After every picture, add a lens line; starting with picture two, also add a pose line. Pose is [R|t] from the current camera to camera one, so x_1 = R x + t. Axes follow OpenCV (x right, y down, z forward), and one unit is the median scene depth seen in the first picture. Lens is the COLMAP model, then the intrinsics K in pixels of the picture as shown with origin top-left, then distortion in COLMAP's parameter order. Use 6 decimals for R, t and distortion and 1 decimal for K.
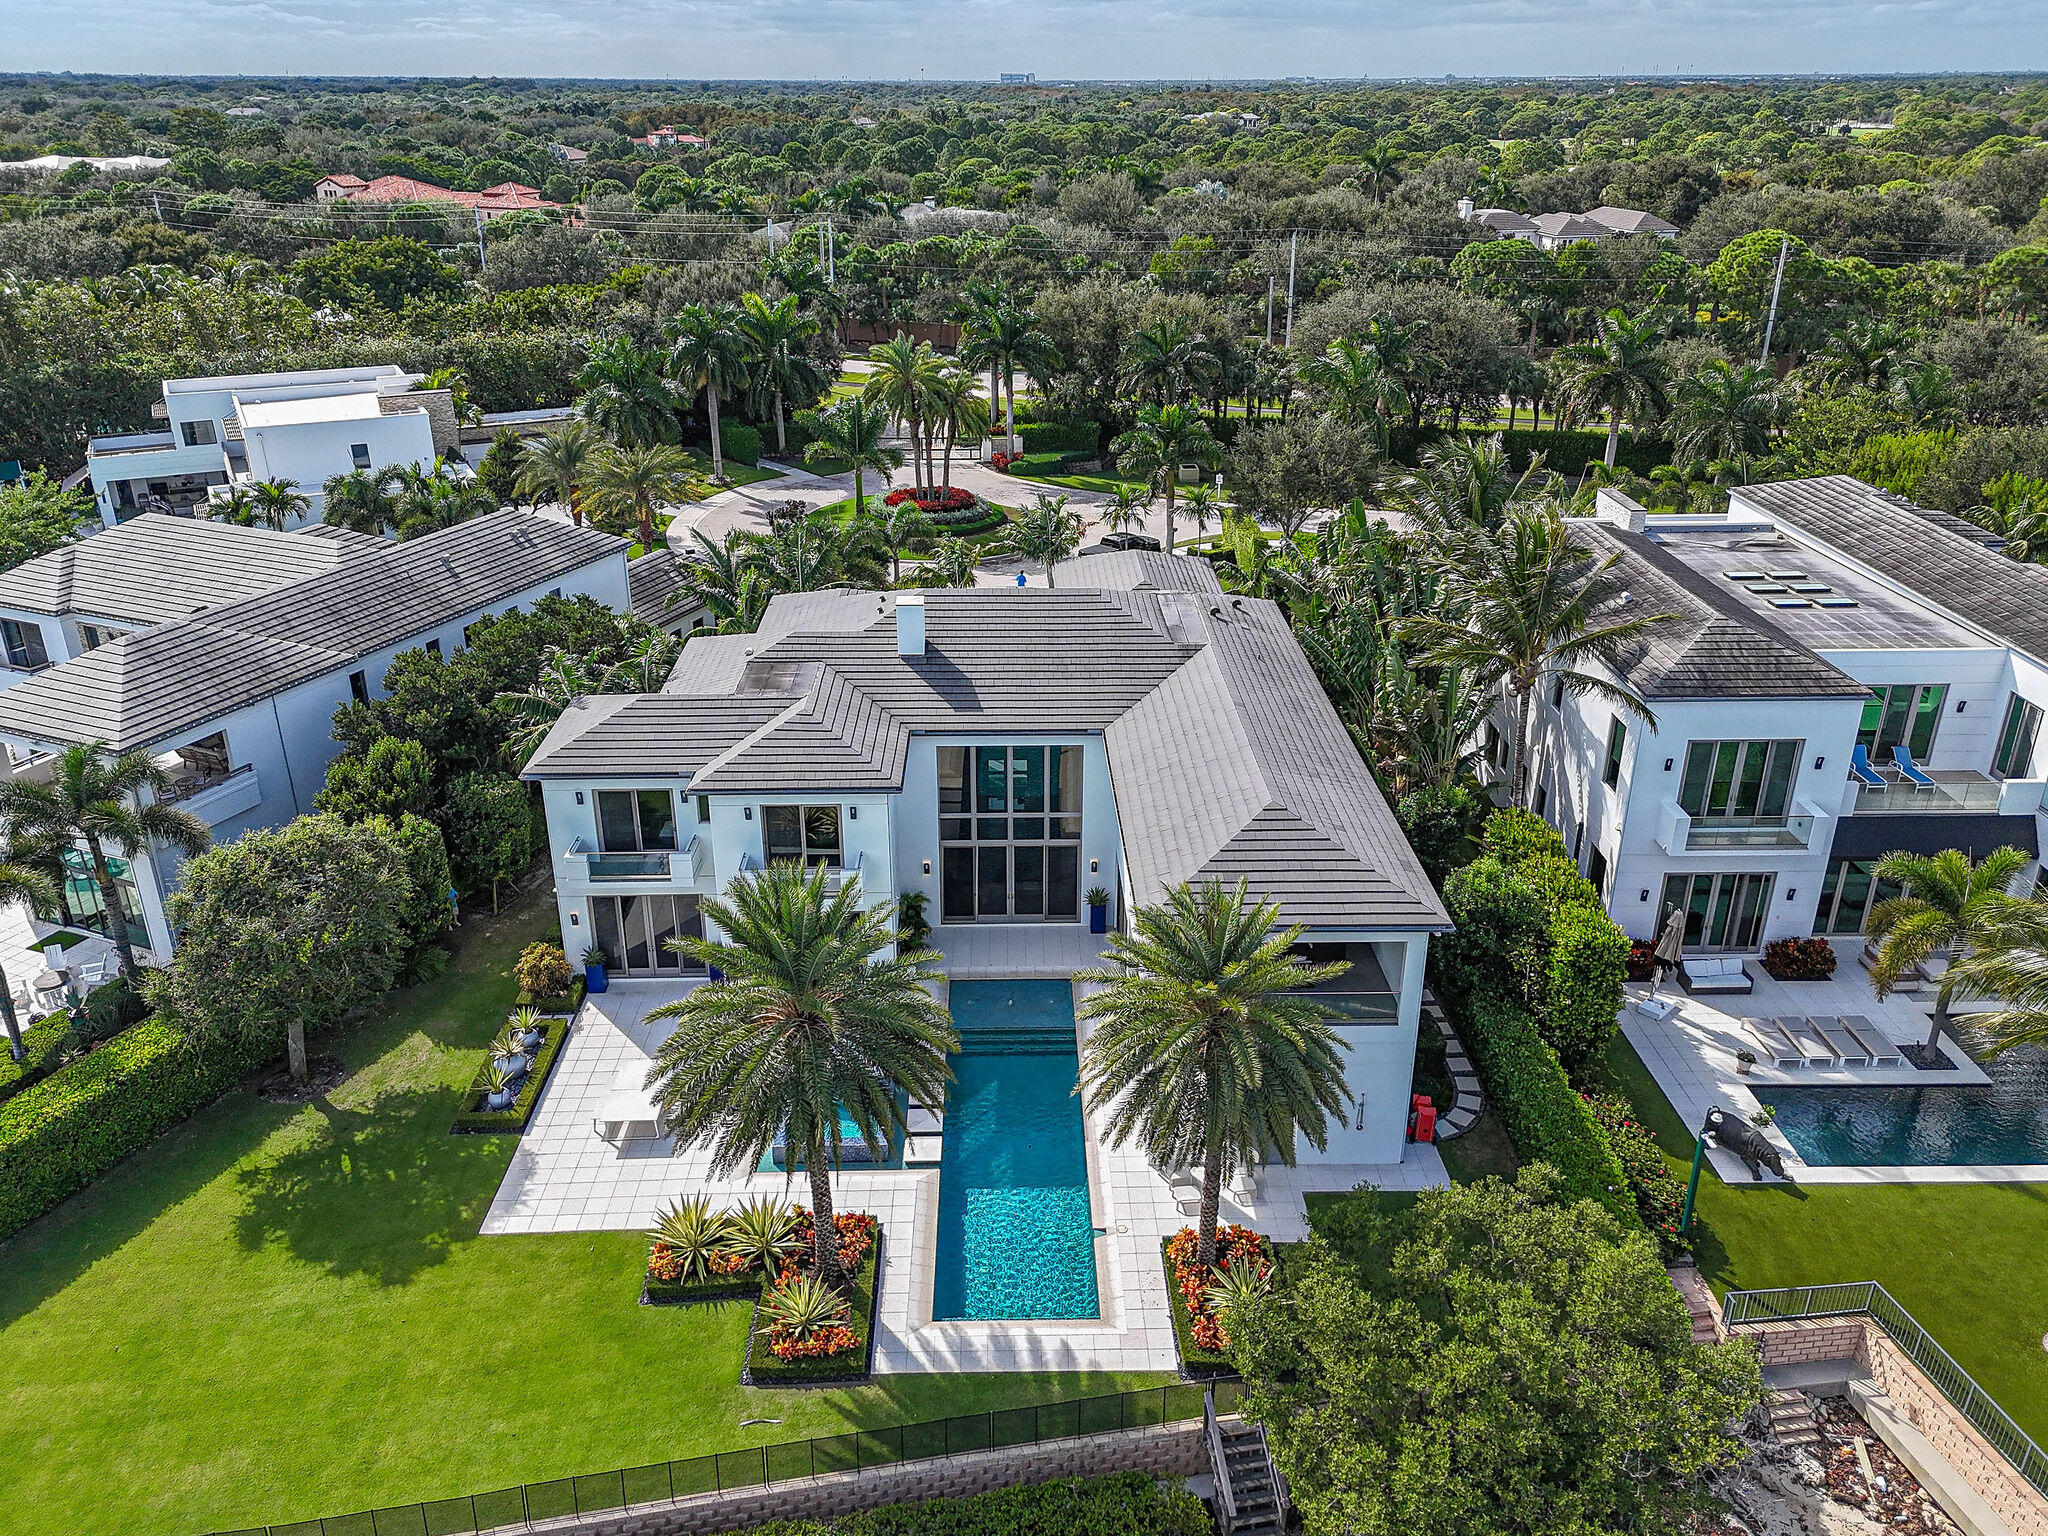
lens RADIAL K [[1514.6, 0, 1021.3], [0, 1514.6, 752.2], [0, 0, 1]] dist [0.066057, -0.051831]
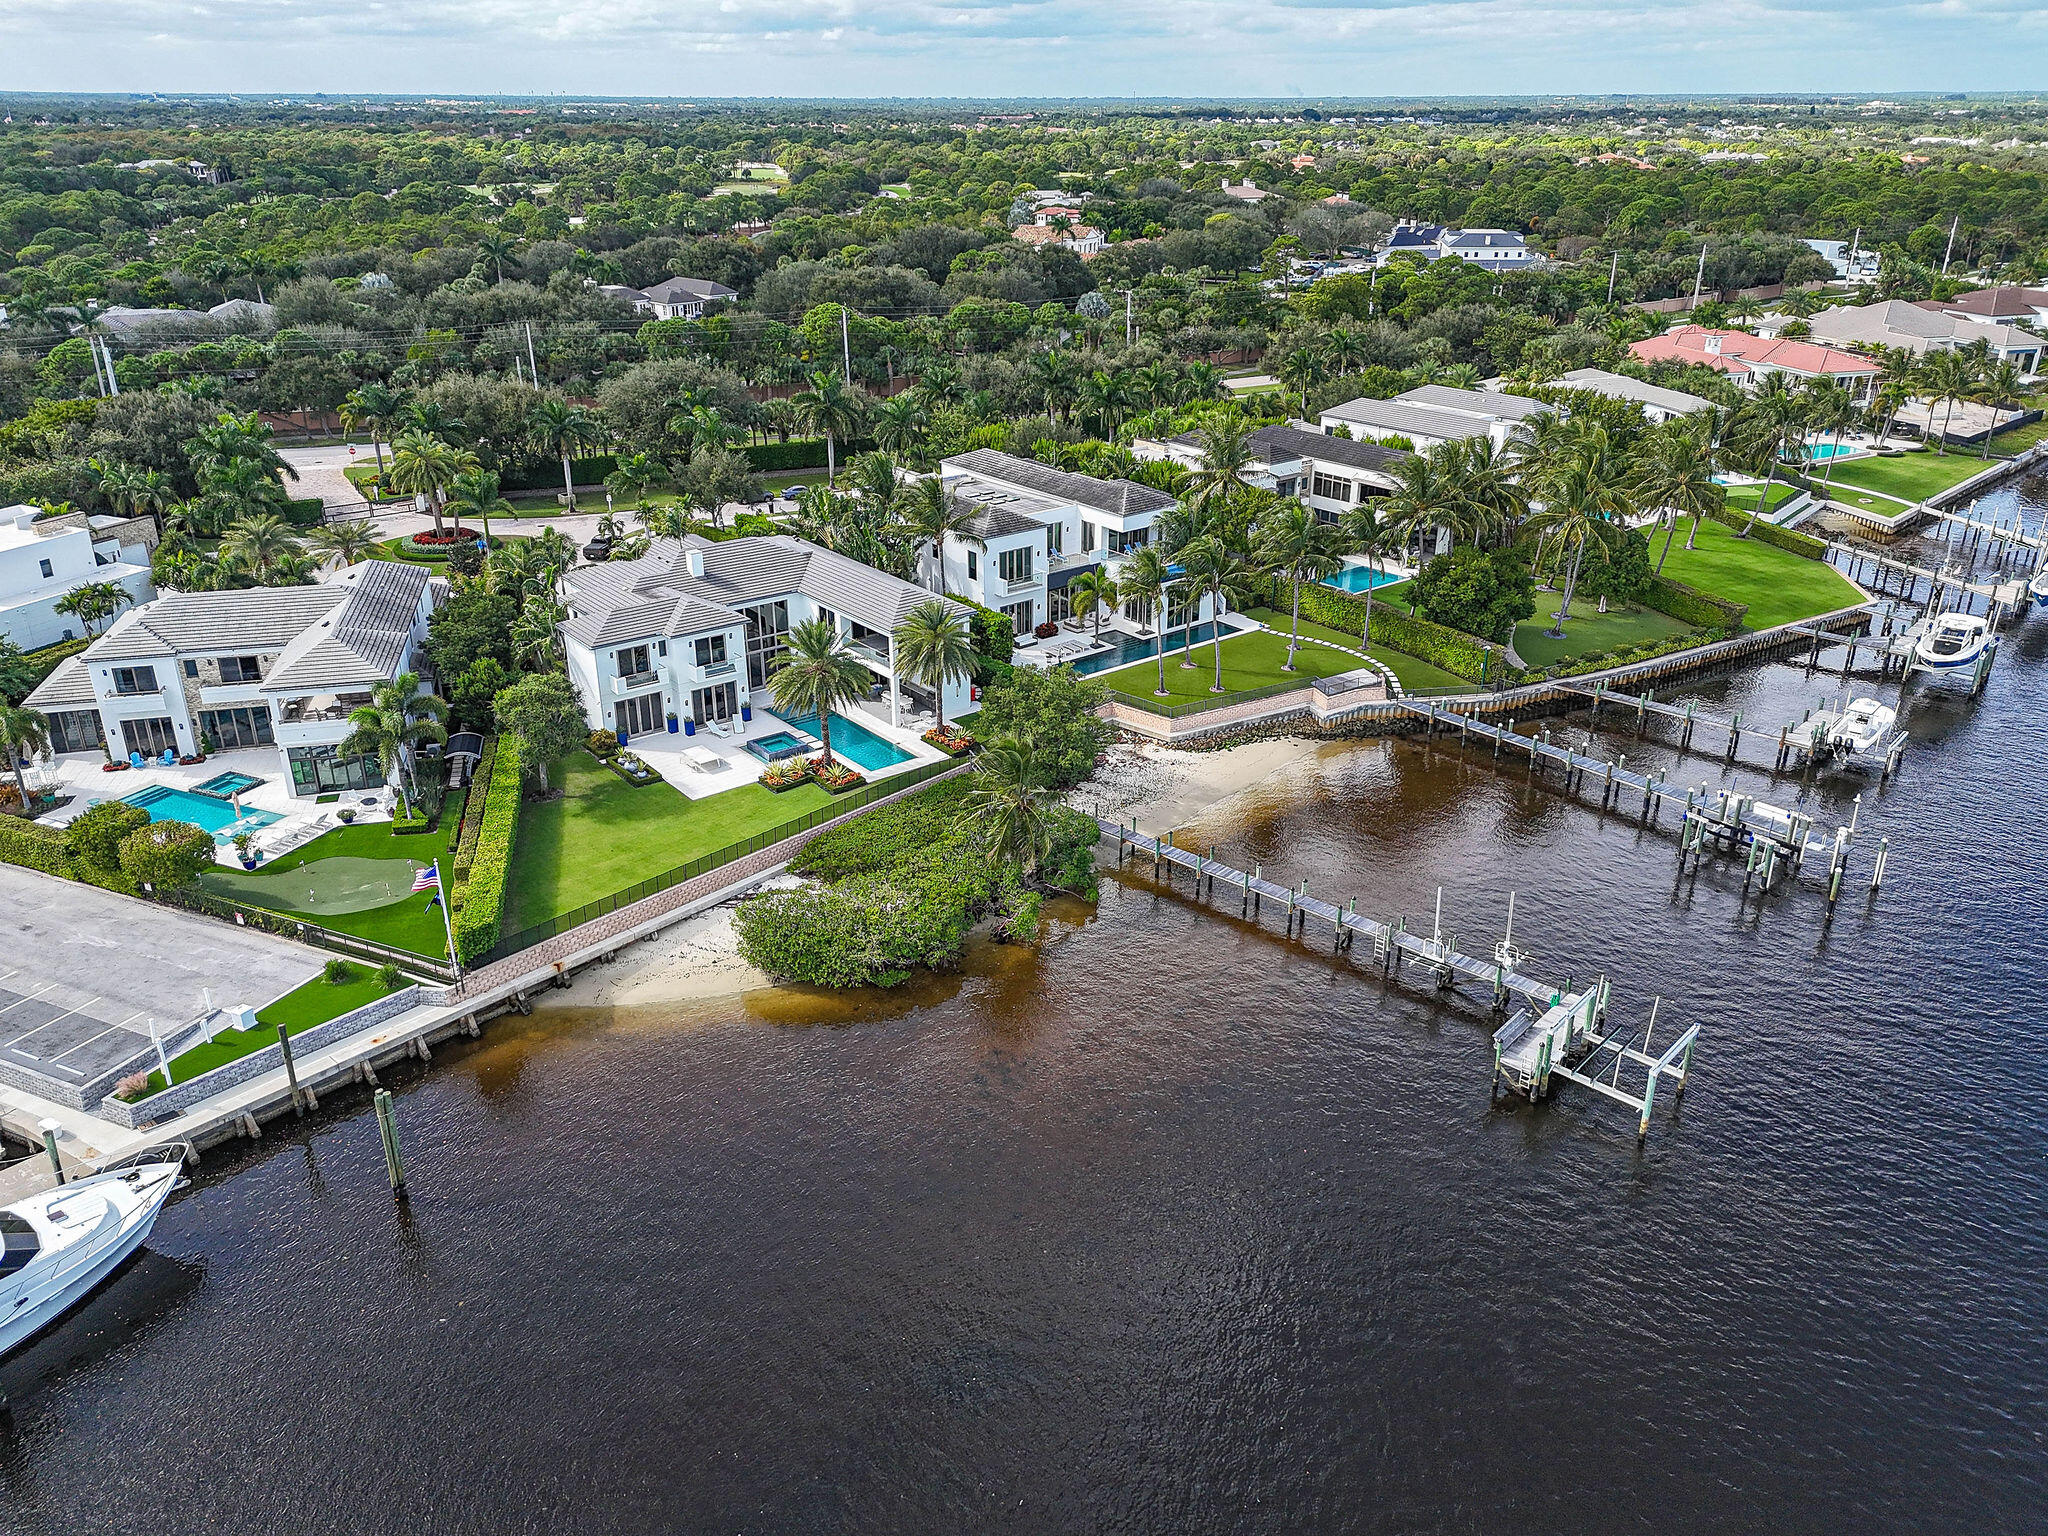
lens RADIAL K [[1514.6, 0, 1021.3], [0, 1514.6, 752.2], [0, 0, 1]] dist [0.066057, -0.051831]
pose [[0.796745, -0.237744, 0.555585, -1.032142], [0.243286, 0.967759, 0.065233, 0.159132], [-0.553181, 0.083192, 0.828897, -1.121832]]
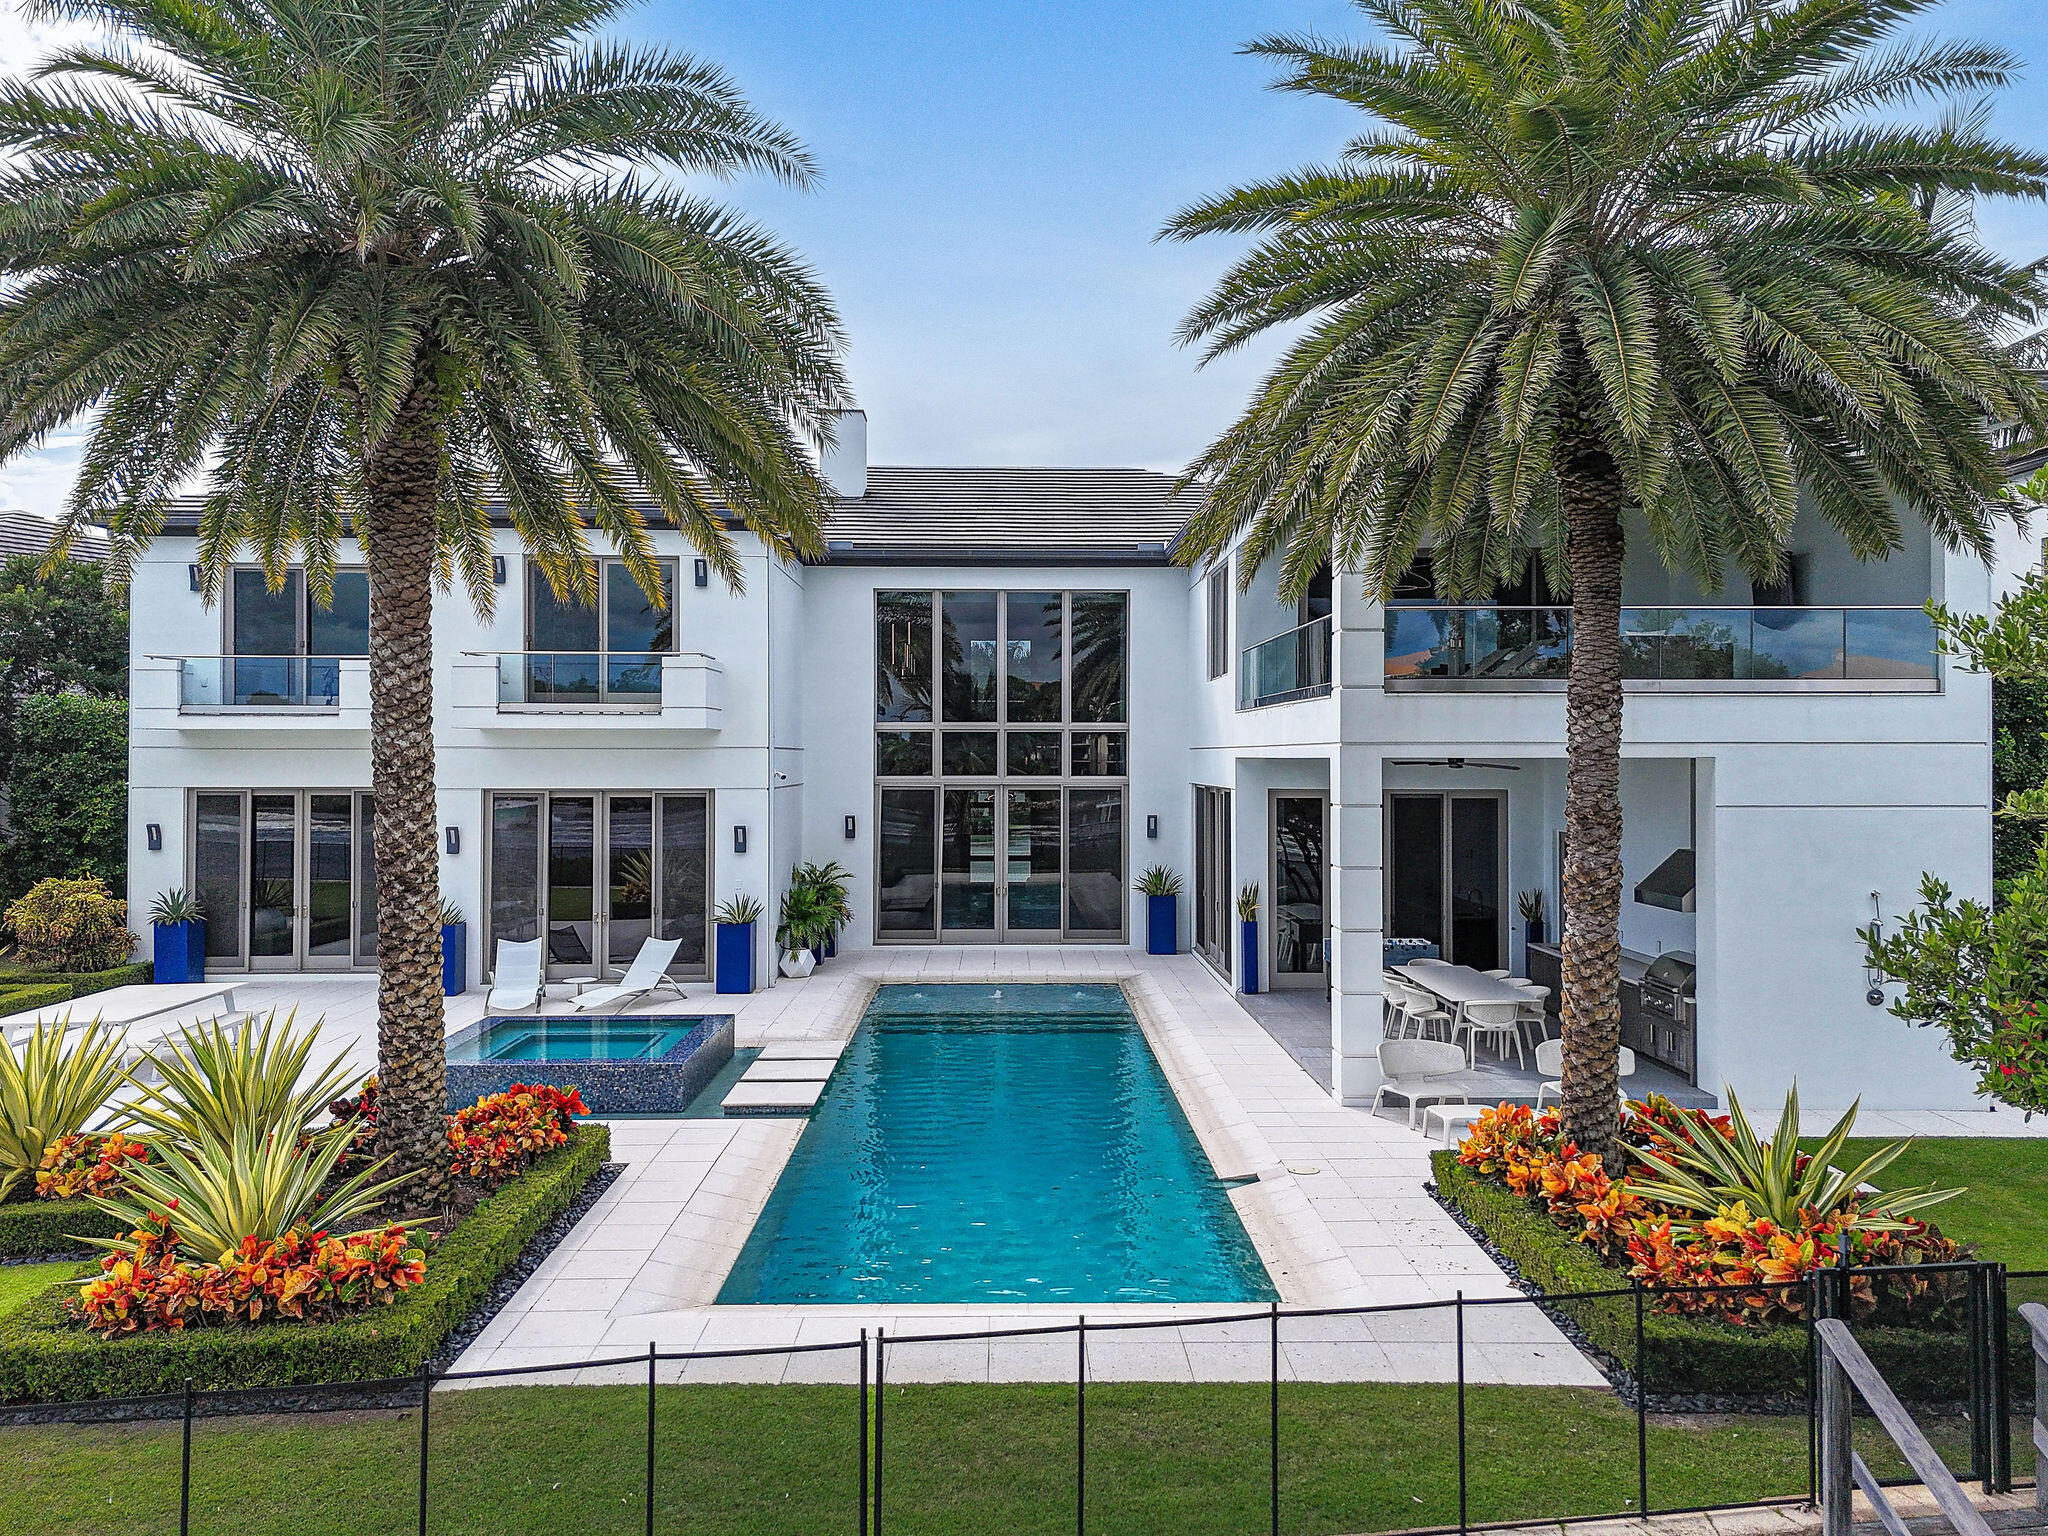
lens RADIAL K [[1514.6, 0, 1021.3], [0, 1514.6, 752.2], [0, 0, 1]] dist [0.066057, -0.051831]
pose [[0.999976, -0.000697, -0.006880, 0.004203], [-0.002188, 0.911927, -0.410346, 0.291096], [0.006560, 0.410351, 0.911904, 0.503091]]
